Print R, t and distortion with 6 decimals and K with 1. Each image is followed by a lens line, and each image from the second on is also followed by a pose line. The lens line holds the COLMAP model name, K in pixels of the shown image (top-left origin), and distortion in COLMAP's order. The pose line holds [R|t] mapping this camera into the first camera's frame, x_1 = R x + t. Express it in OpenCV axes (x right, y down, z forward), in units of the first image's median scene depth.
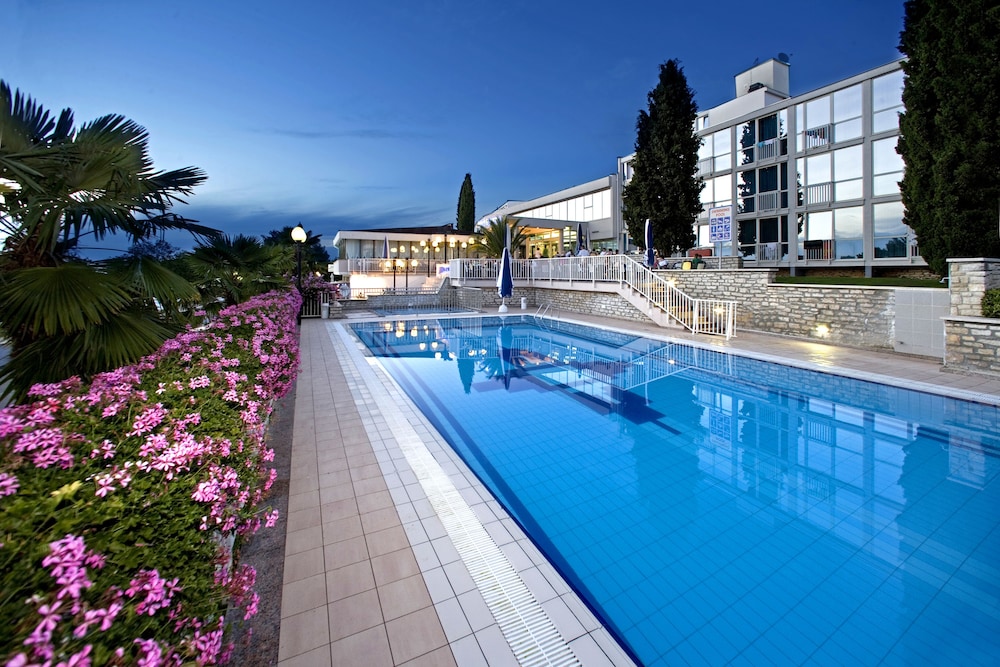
lens RADIAL K [[397.5, 0, 521.7], [0, 397.5, 280.2], [0, 0, 1]] dist [-0.002532, -0.000082]
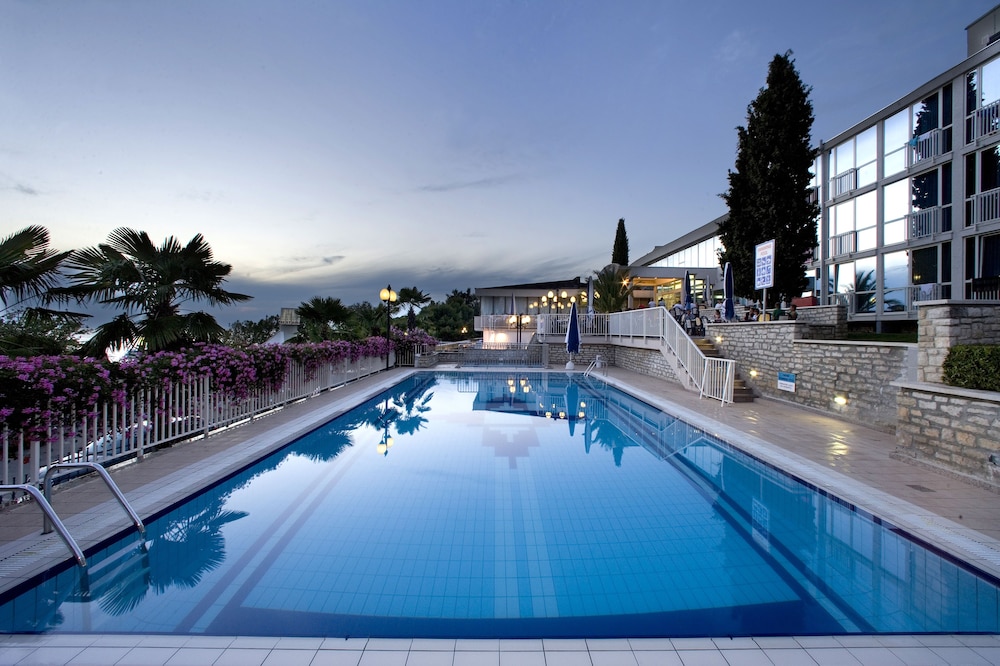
lens RADIAL K [[448.9, 0, 500.0], [0, 448.9, 333.0], [0, 0, 1]] dist [0.000829, 0.000188]
pose [[0.874742, 0.005753, -0.484555, 0.594075], [-0.013385, 0.999835, -0.012292, 0.015893], [0.484405, 0.017238, 0.874674, -0.048811]]
